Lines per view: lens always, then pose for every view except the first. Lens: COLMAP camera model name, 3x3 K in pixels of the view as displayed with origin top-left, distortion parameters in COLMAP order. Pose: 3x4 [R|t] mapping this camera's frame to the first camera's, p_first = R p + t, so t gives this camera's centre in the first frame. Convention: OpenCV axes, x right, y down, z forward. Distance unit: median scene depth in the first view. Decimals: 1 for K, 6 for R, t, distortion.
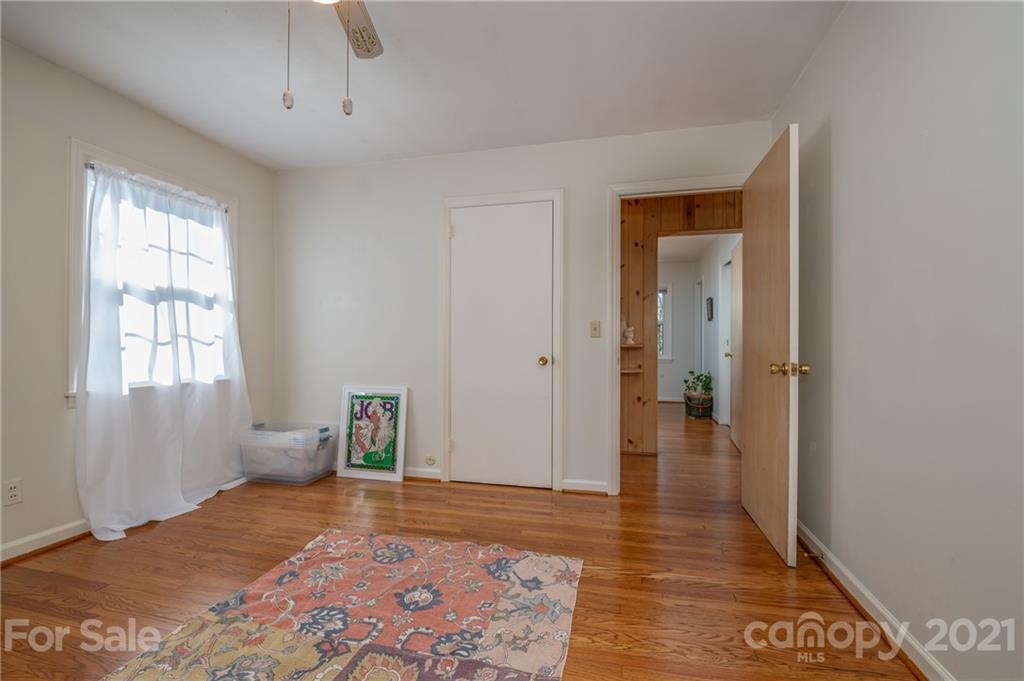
lens RADIAL K [[443.9, 0, 514.2], [0, 443.9, 340.8], [0, 0, 1]] dist [0.002675, -0.001996]
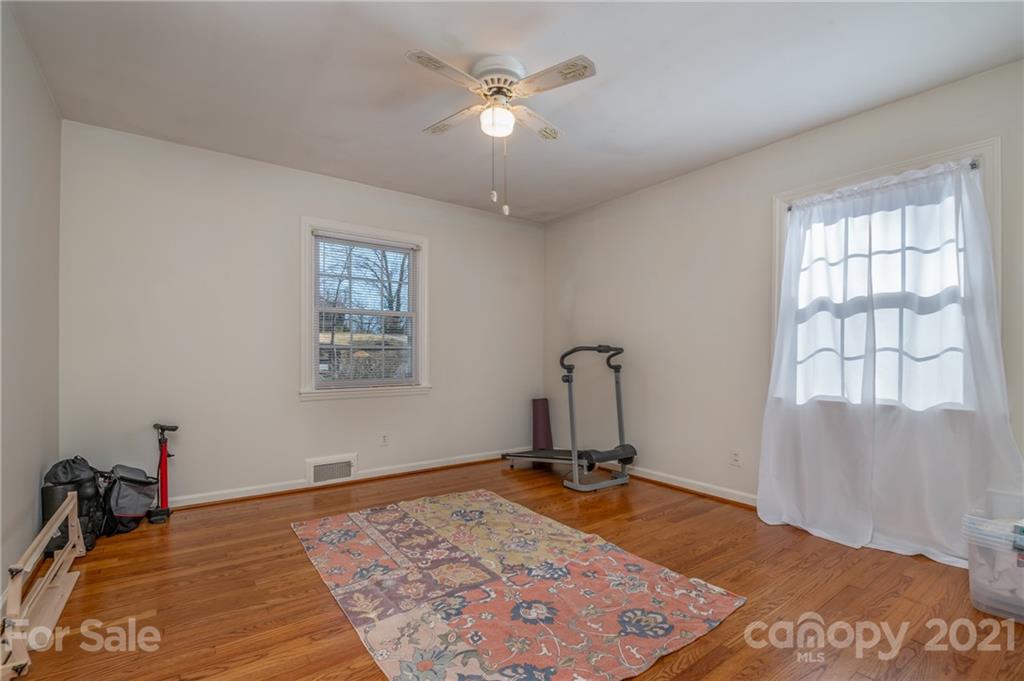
lens RADIAL K [[443.9, 0, 512.5], [0, 443.9, 350.9], [0, 0, 1]] dist [0.002675, -0.001996]
pose [[-0.623239, -0.012250, -0.781935, 0.459623], [-0.001009, 0.999889, -0.014860, 0.006717], [0.782030, -0.008472, -0.623183, 1.210282]]
